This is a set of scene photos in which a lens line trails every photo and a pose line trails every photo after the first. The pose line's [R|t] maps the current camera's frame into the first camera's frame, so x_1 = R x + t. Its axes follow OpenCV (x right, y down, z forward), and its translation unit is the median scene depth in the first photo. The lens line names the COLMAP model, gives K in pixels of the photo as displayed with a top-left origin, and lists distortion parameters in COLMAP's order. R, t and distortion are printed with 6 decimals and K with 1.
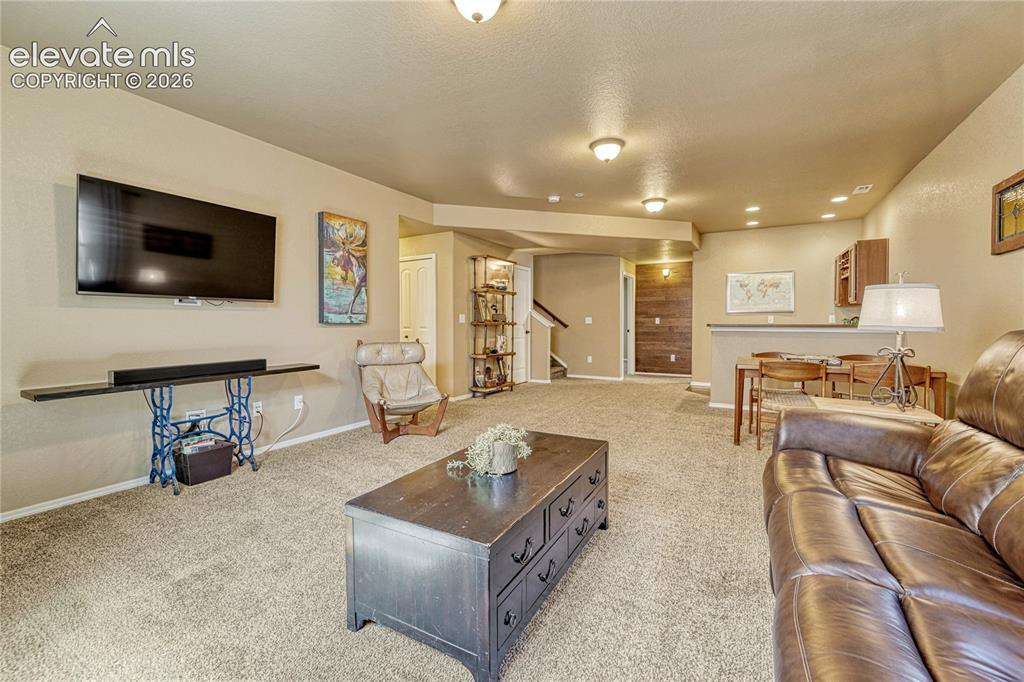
lens RADIAL K [[433.5, 0, 519.0], [0, 433.5, 332.6], [0, 0, 1]] dist [-0.004021, -0.000004]
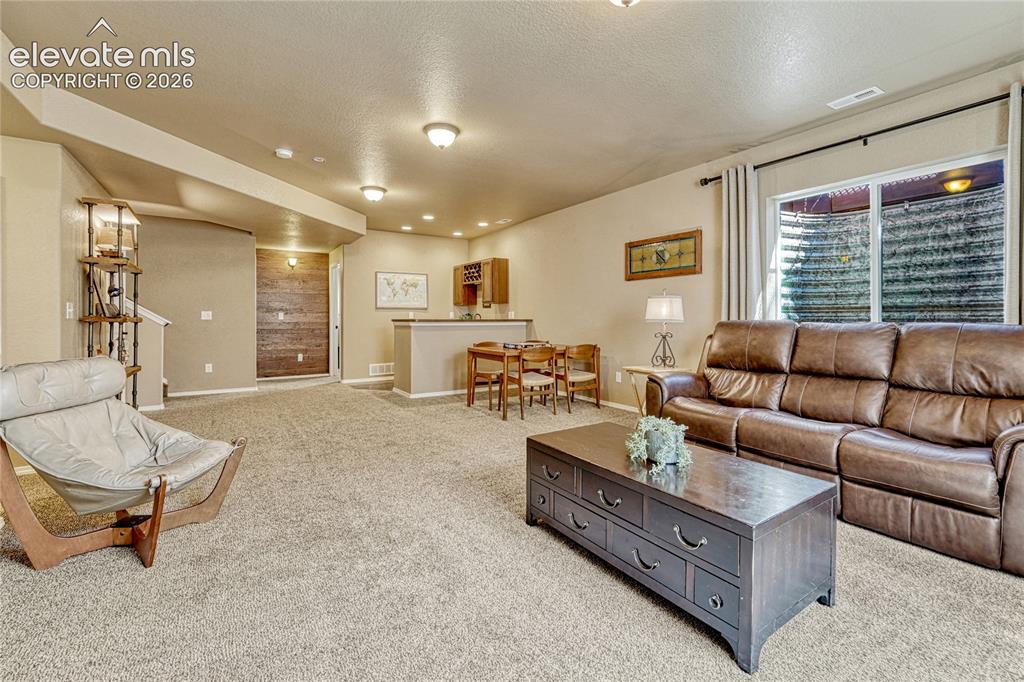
lens RADIAL K [[433.5, 0, 526.6], [0, 433.5, 322.1], [0, 0, 1]] dist [-0.004021, -0.000004]
pose [[0.462175, -0.009373, 0.886739, -0.239796], [0.023252, 0.999728, -0.001552, -0.002916], [-0.886484, 0.021335, 0.462267, 0.174881]]
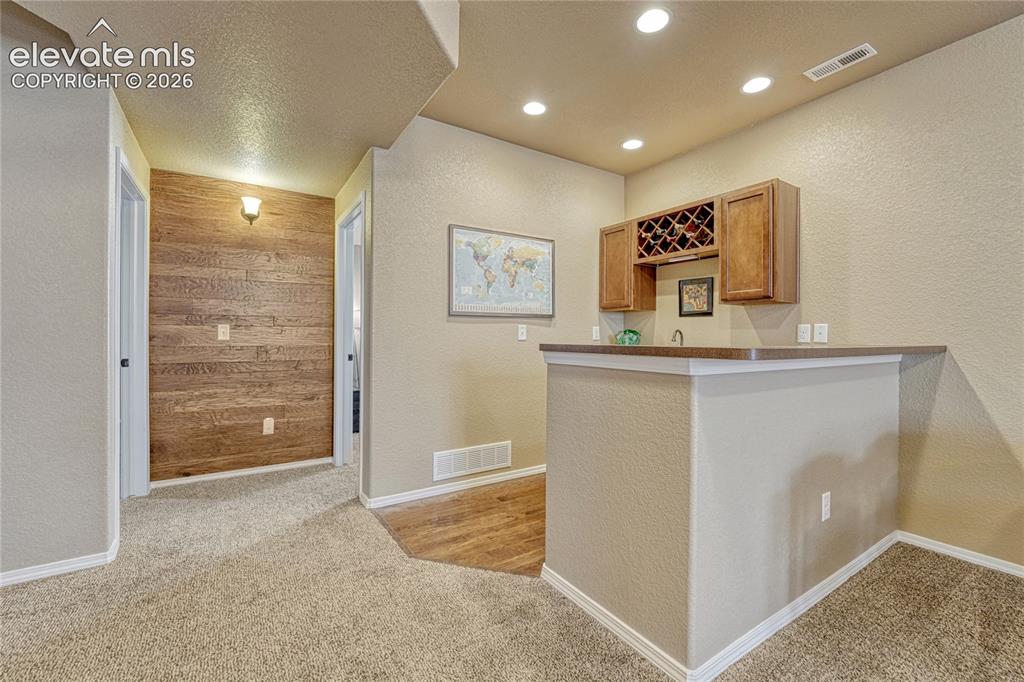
lens RADIAL K [[433.5, 0, 515.7], [0, 433.5, 340.9], [0, 0, 1]] dist [-0.004021, -0.000004]
pose [[0.478607, -0.006001, 0.878009, 0.121005], [0.015292, 0.999882, -0.001502, -0.016860], [-0.877896, 0.014146, 0.478642, 0.646382]]
